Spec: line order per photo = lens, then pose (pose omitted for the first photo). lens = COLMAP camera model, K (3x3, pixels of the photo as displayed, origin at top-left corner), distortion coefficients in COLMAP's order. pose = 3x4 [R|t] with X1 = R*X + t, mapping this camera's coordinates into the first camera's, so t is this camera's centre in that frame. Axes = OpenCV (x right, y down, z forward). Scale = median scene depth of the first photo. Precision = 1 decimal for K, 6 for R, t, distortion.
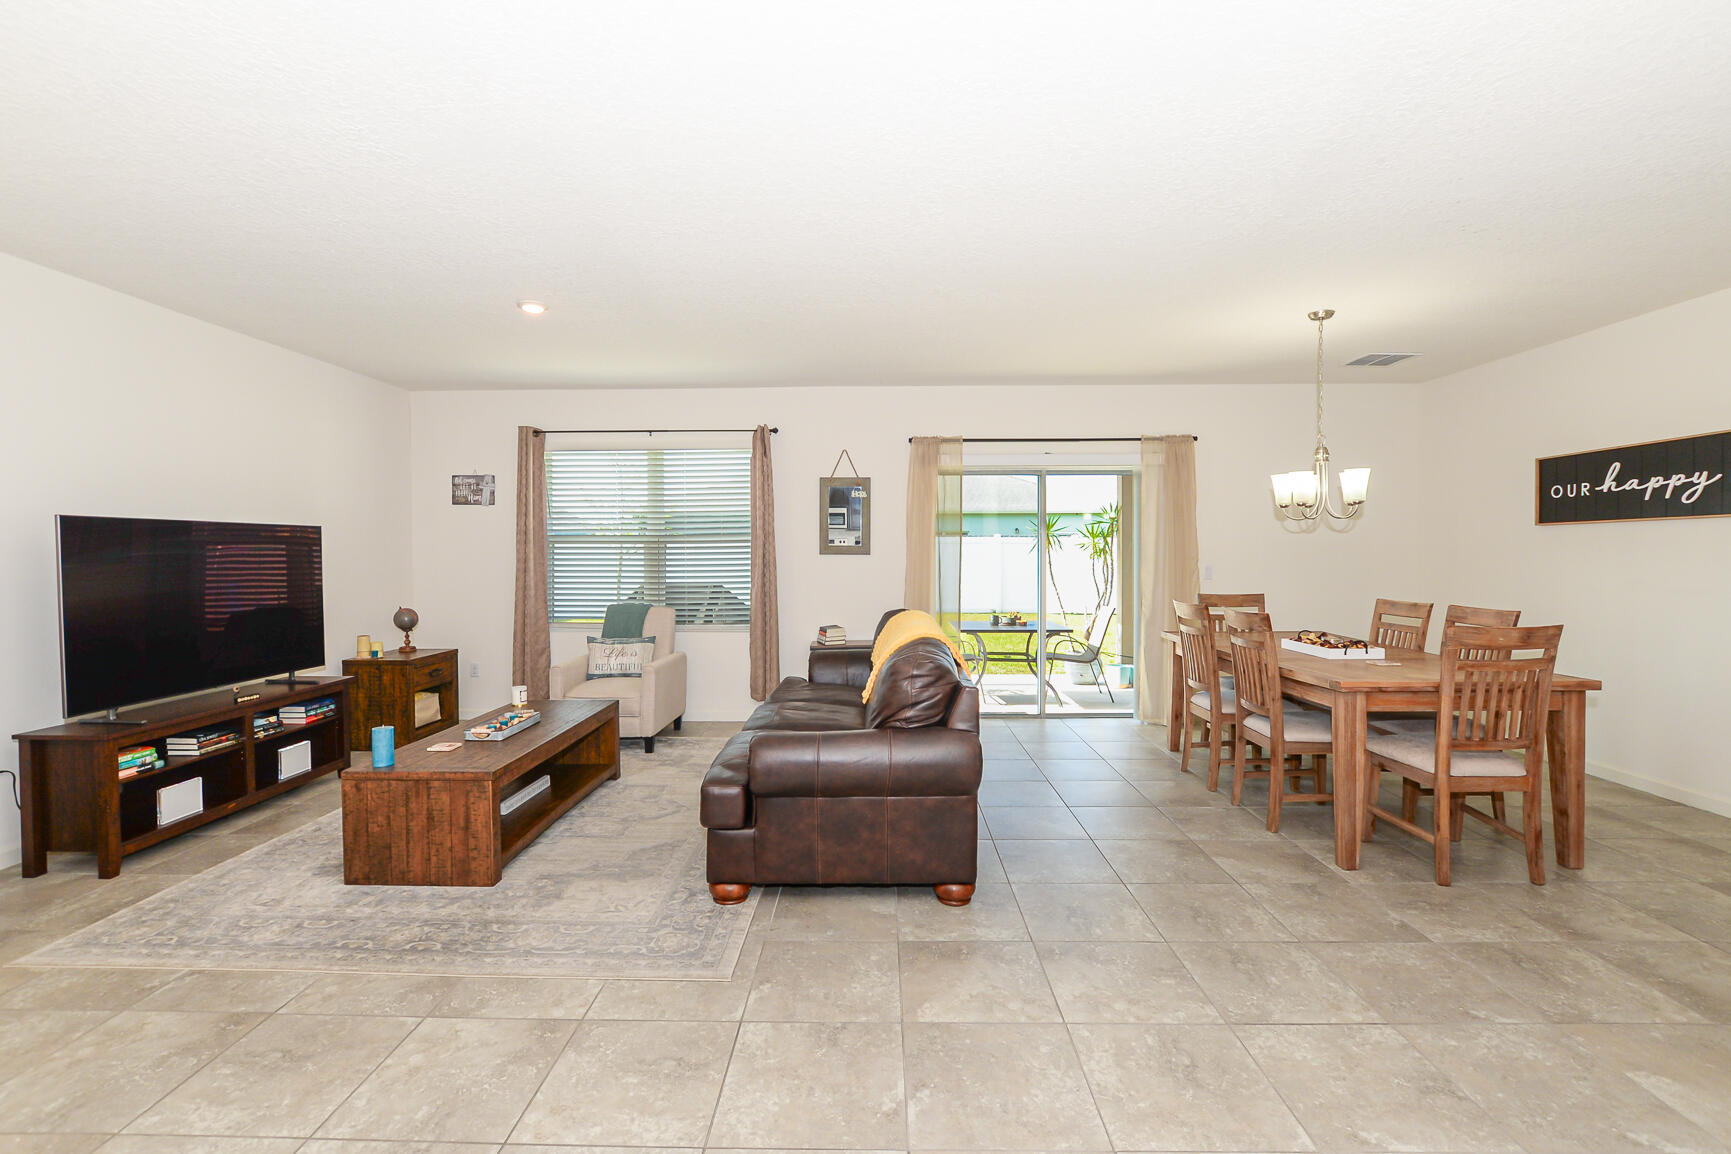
lens RADIAL K [[785.4, 0, 853.0], [0, 785.4, 568.6], [0, 0, 1]] dist [-0.013874, 0.001361]
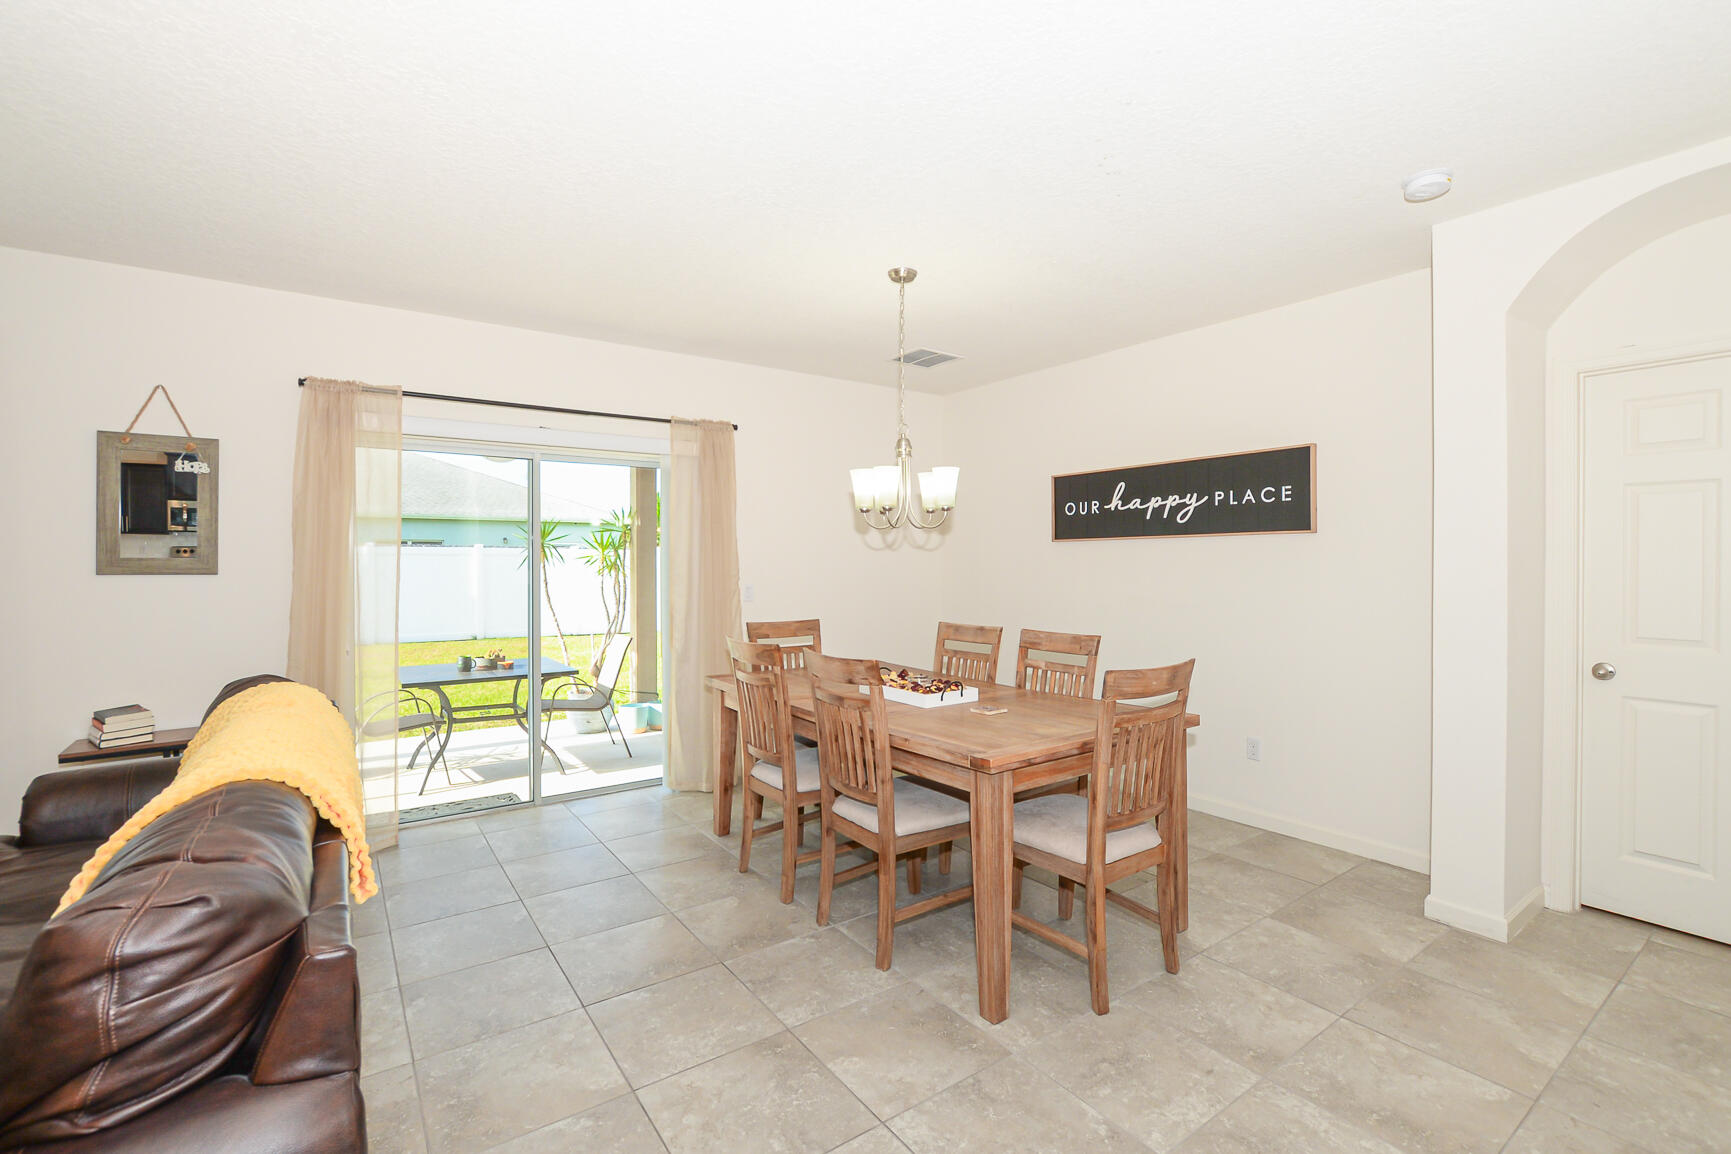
lens RADIAL K [[785.4, 0, 876.4], [0, 785.4, 563.4], [0, 0, 1]] dist [-0.013874, 0.001361]
pose [[0.798141, 0.001169, 0.602469, 0.089174], [0.012227, 0.999761, -0.018139, -0.013335], [-0.602346, 0.021844, 0.797936, 0.364970]]
